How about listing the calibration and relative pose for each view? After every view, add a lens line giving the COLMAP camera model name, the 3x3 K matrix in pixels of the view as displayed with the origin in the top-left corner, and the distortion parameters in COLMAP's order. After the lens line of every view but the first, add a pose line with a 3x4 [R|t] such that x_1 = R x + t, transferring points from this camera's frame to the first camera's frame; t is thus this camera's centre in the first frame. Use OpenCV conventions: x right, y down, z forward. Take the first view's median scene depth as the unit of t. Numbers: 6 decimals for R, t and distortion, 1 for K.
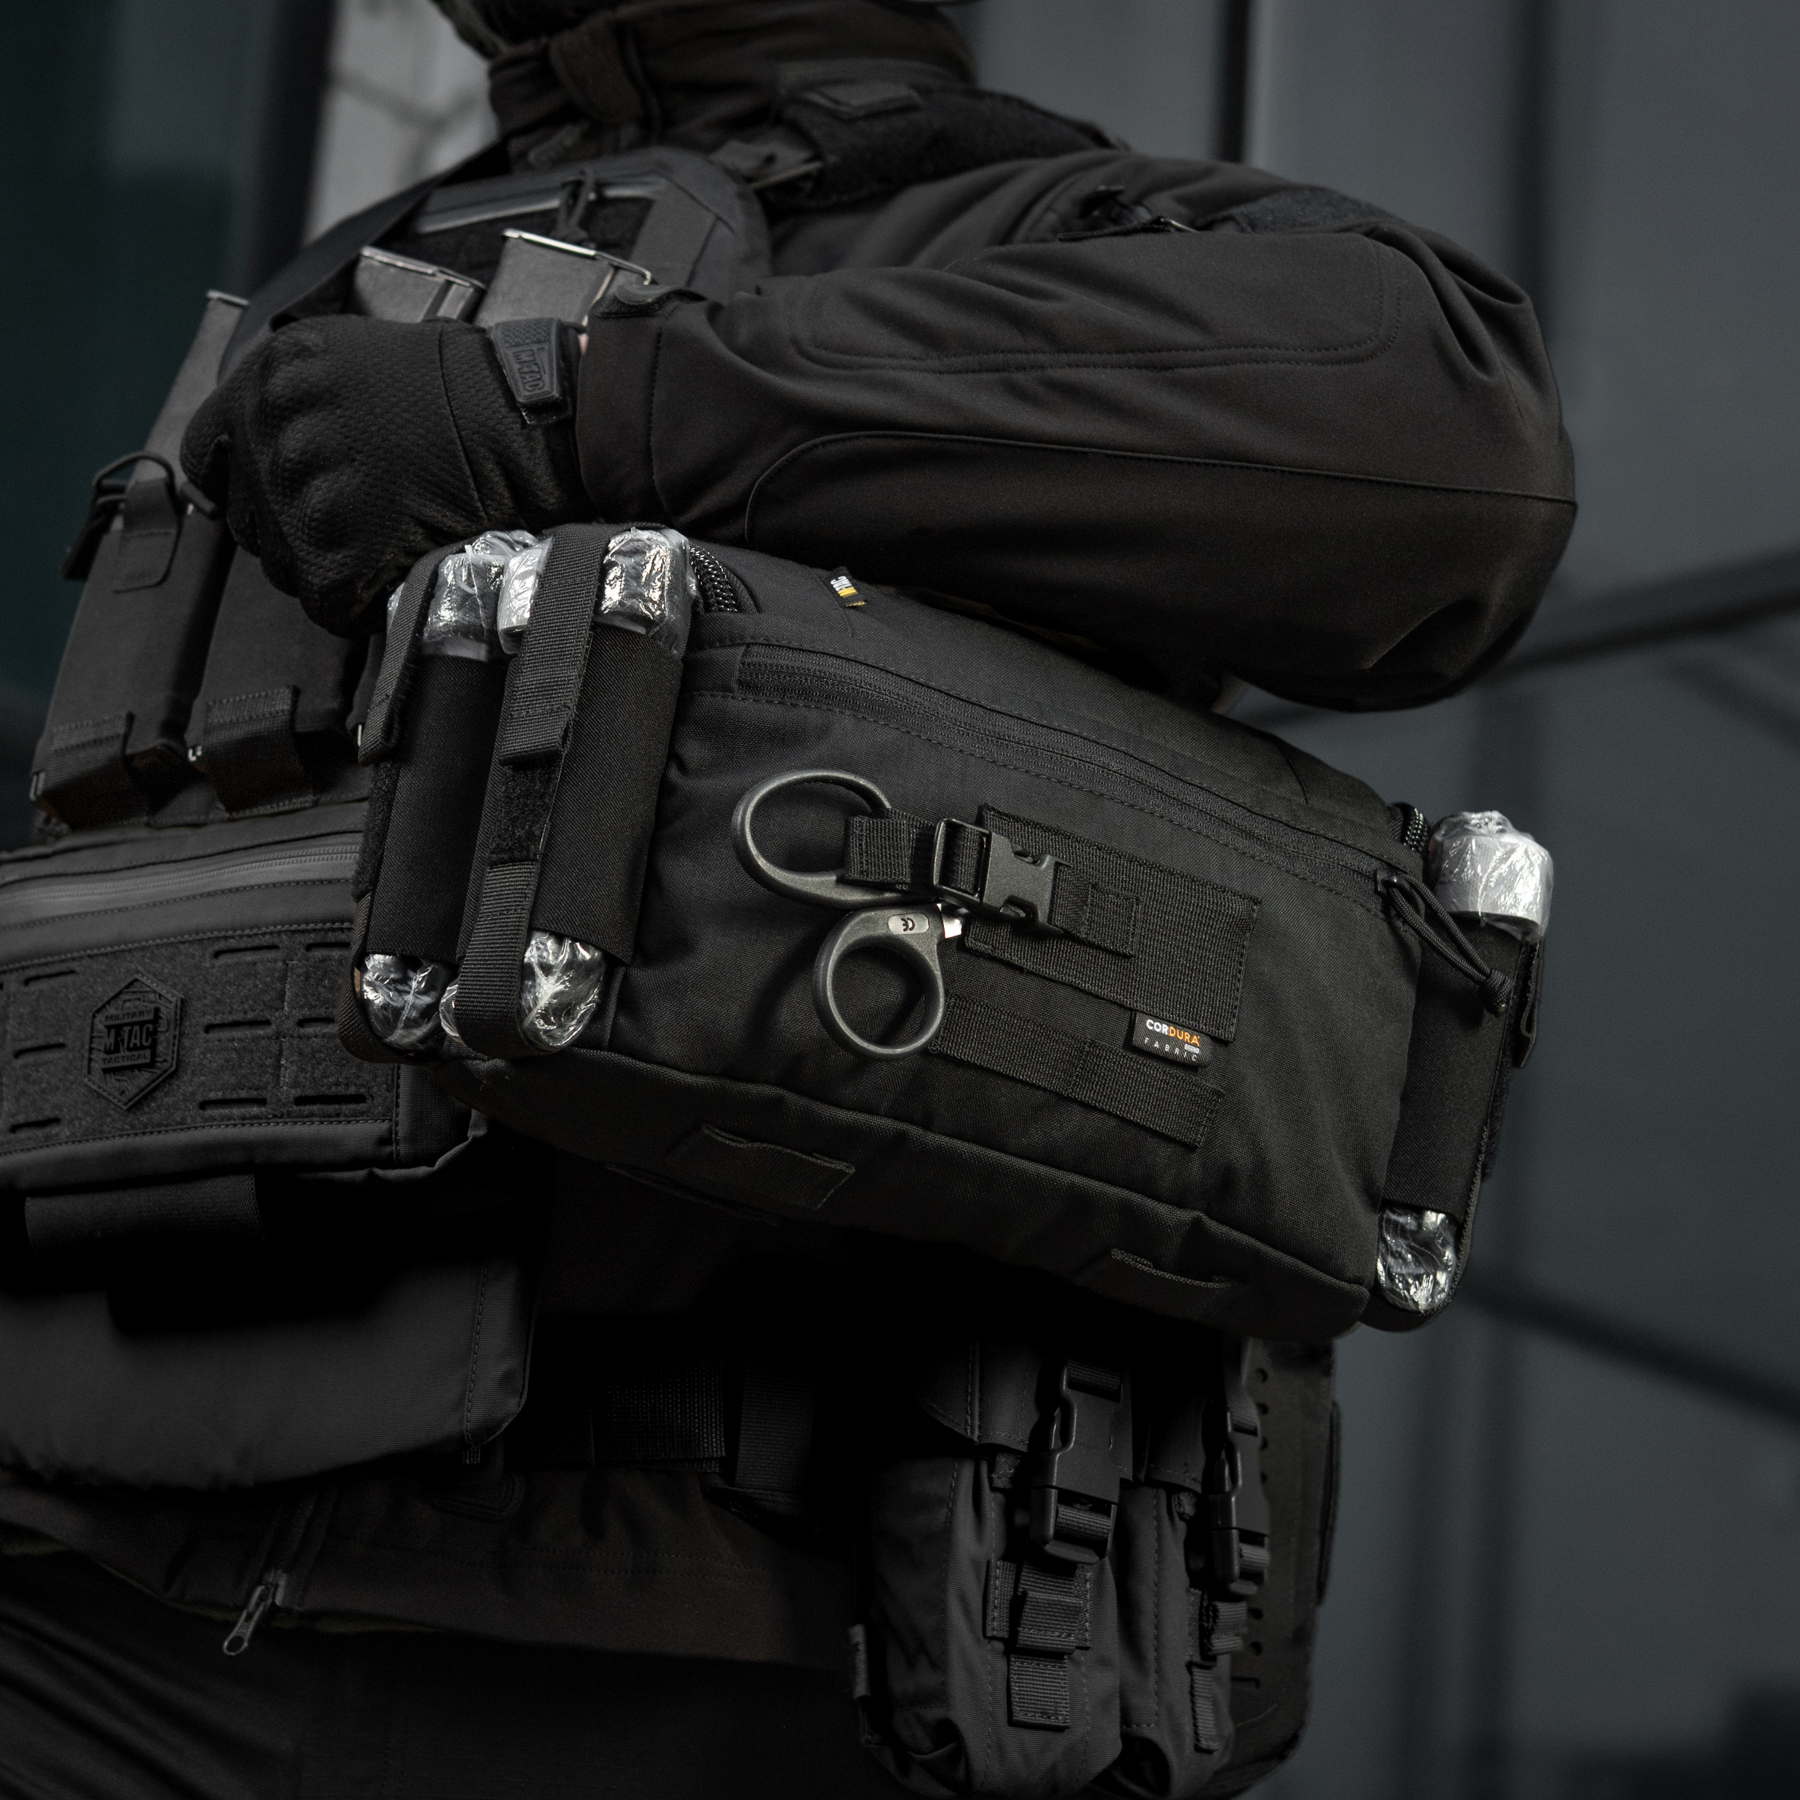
lens RADIAL K [[4280.0, 0, 898.8], [0, 4280.0, 901.1], [0, 0, 1]] dist [-0.308621, -0.259564]
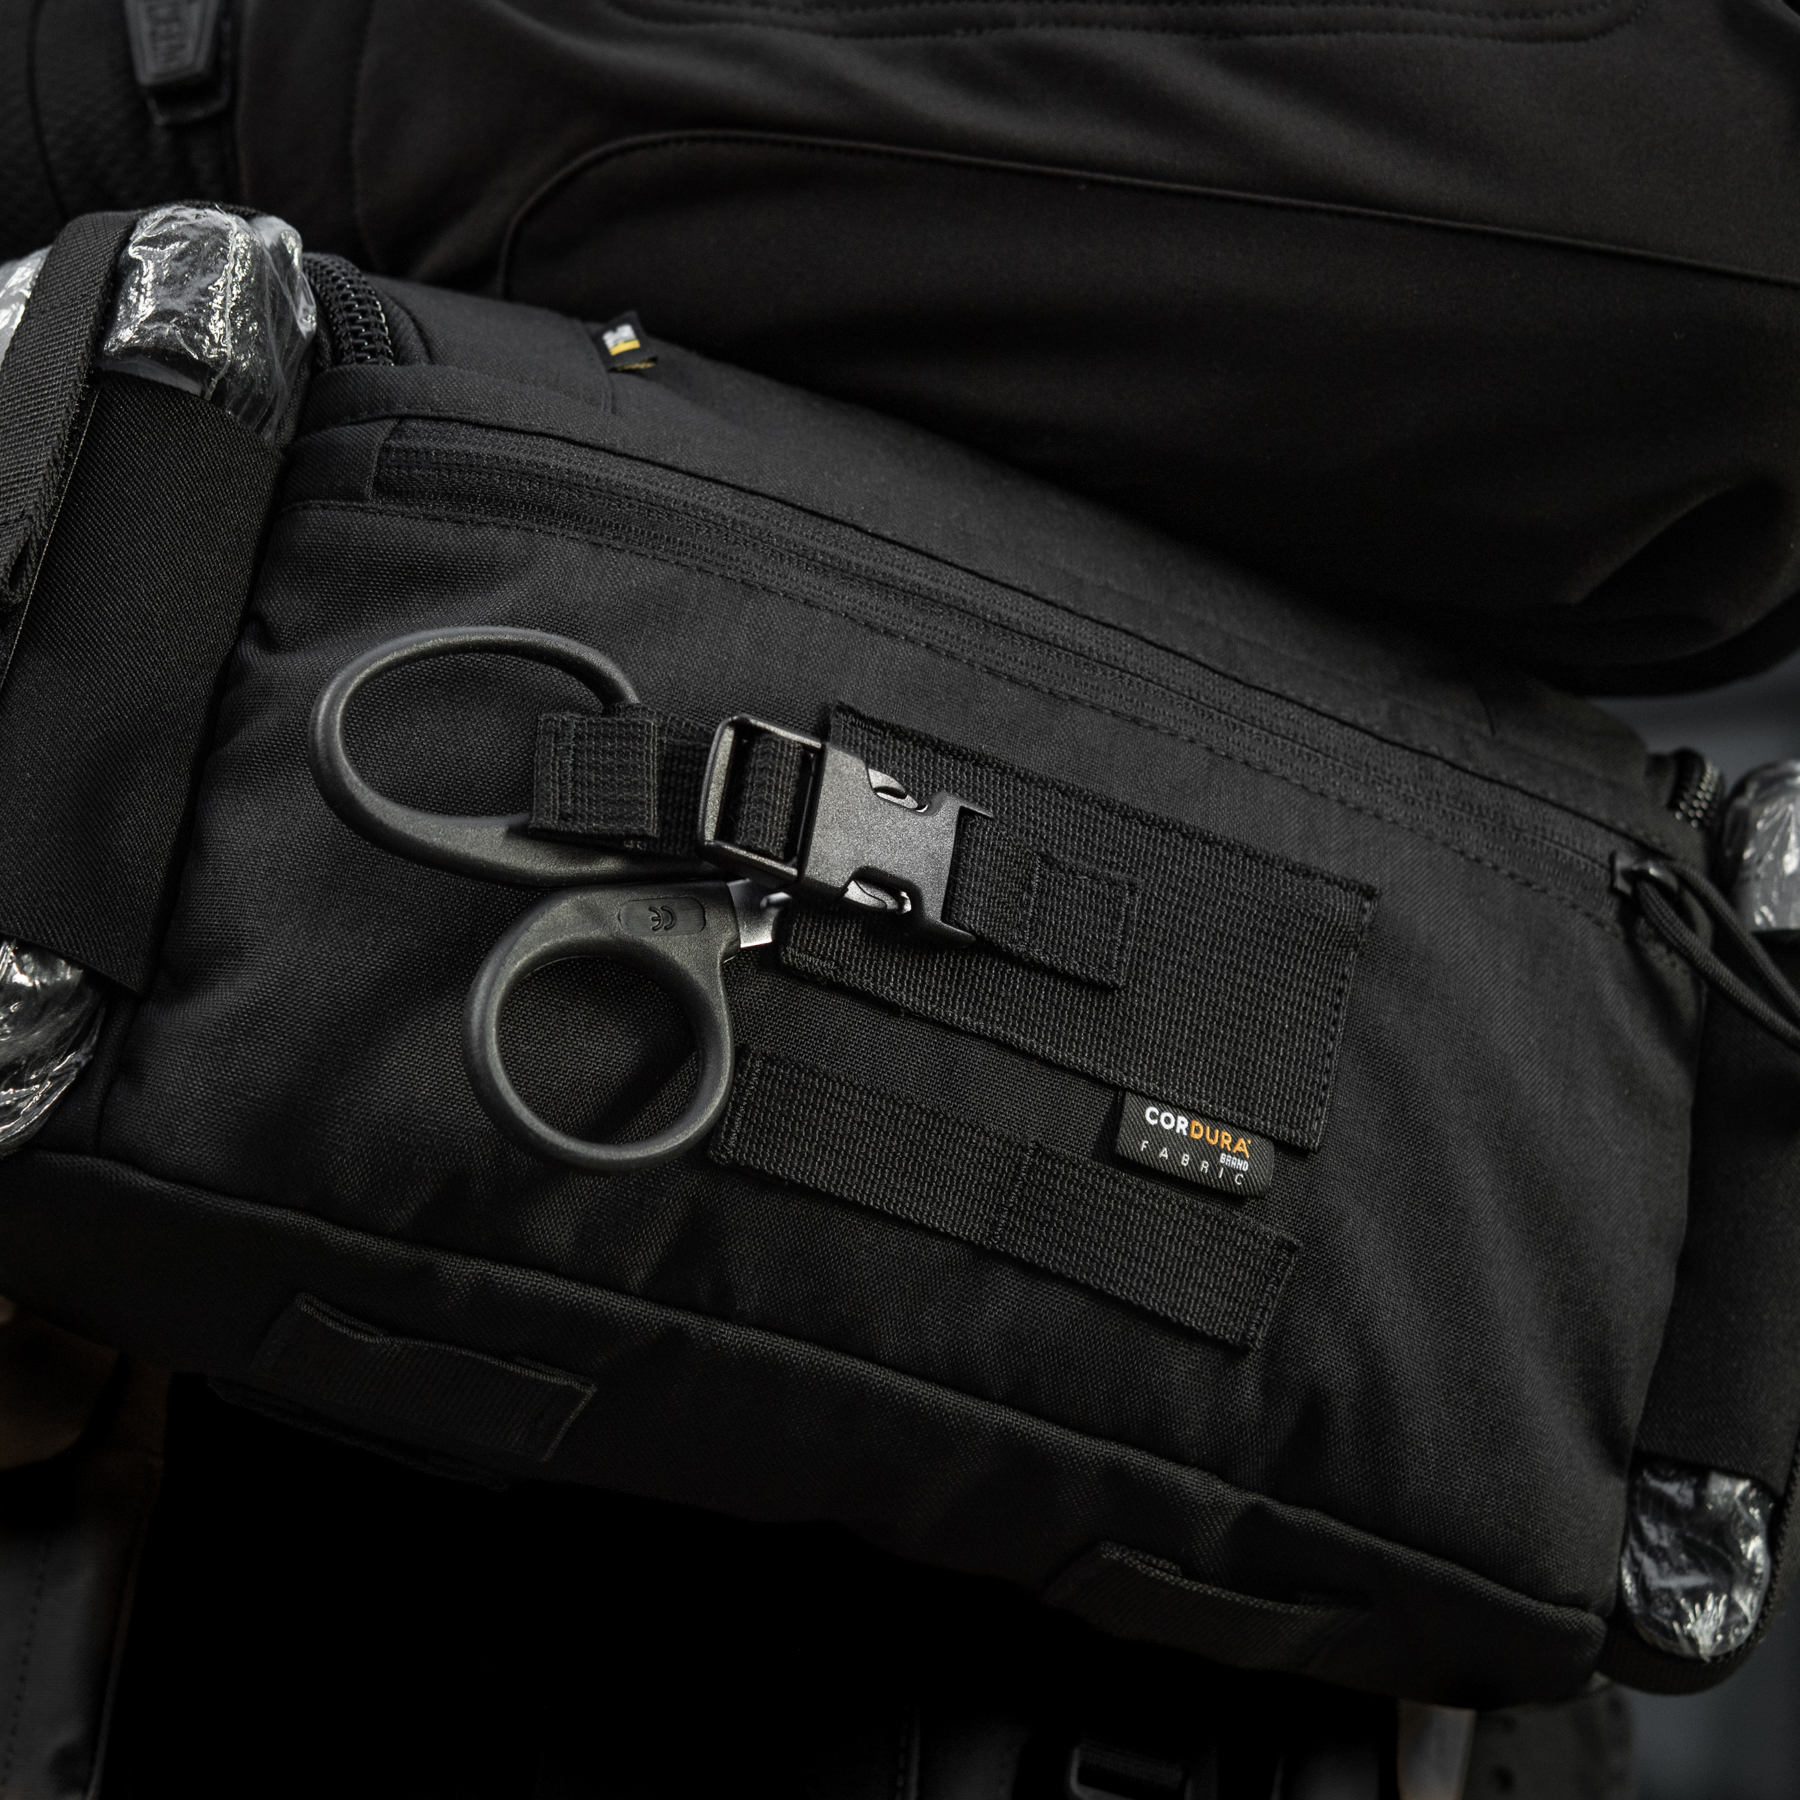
lens RADIAL K [[4495.5, 0, 881.2], [0, 4495.5, 940.2], [0, 0, 1]] dist [-0.021611, 0.040050]
pose [[0.993018, -0.008437, -0.117658, 0.091943], [0.002807, 0.998846, -0.047942, 0.033960], [0.117927, 0.047277, 0.991896, 0.440736]]
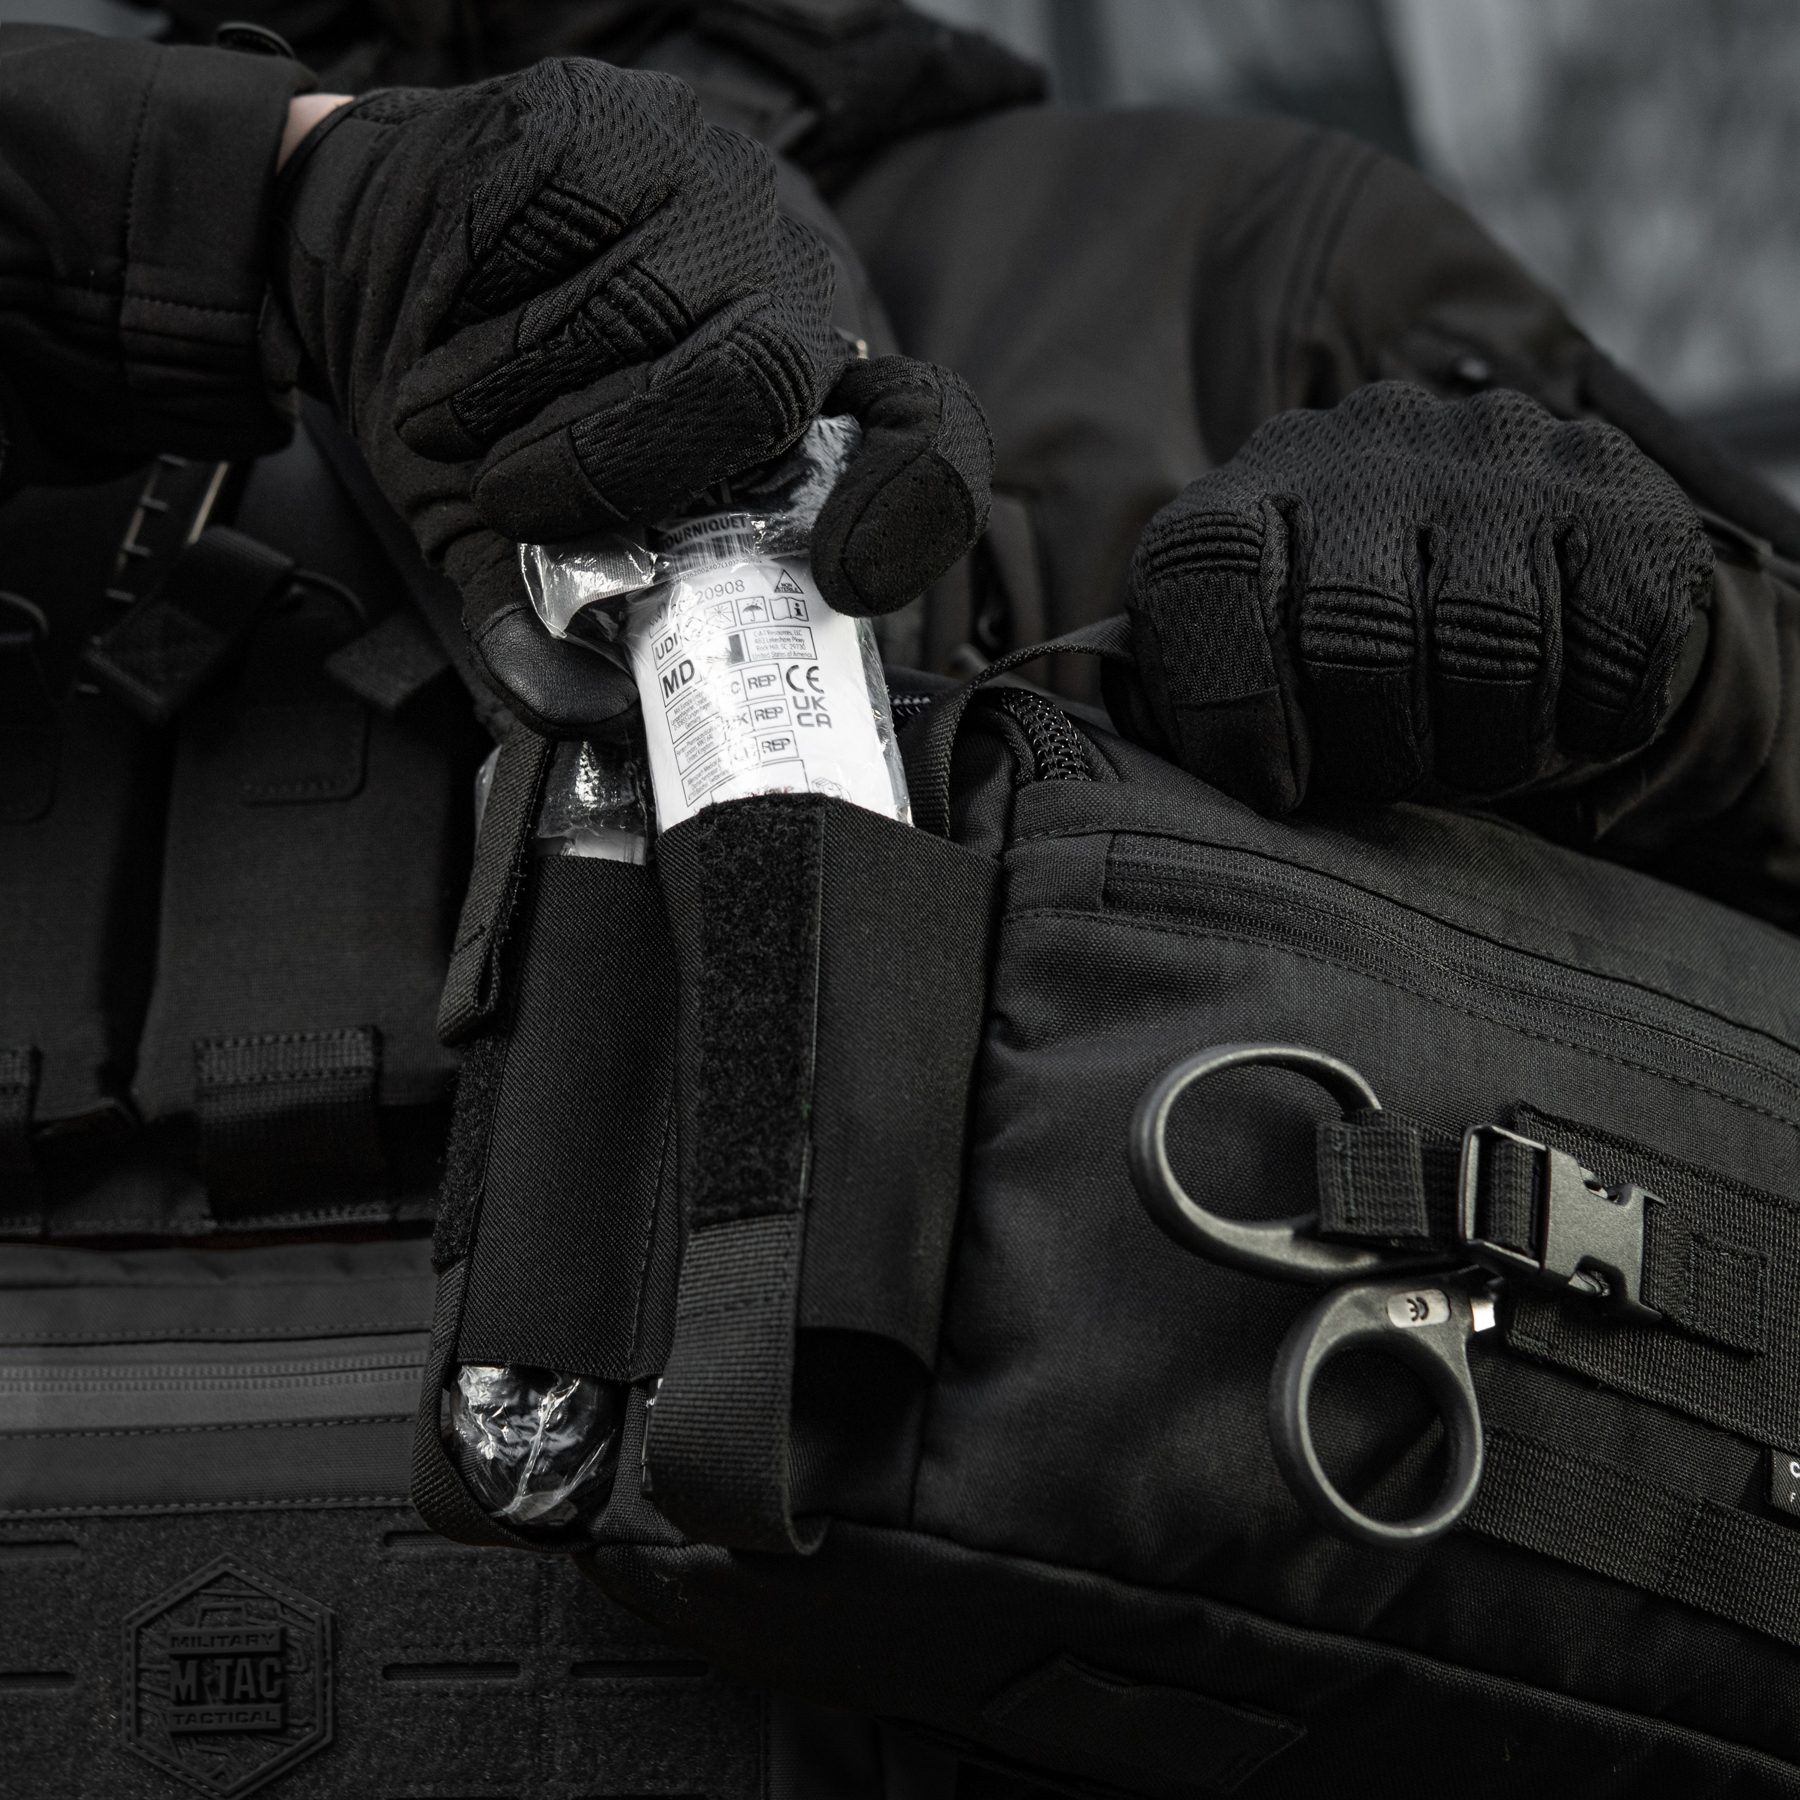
lens RADIAL K [[4495.5, 0, 881.2], [0, 4495.5, 940.2], [0, 0, 1]] dist [-0.021611, 0.040050]
pose [[0.999510, -0.007655, 0.030337, -0.086515], [0.009599, 0.997875, -0.064443, -0.005644], [-0.029779, 0.064703, 0.997460, 0.381485]]
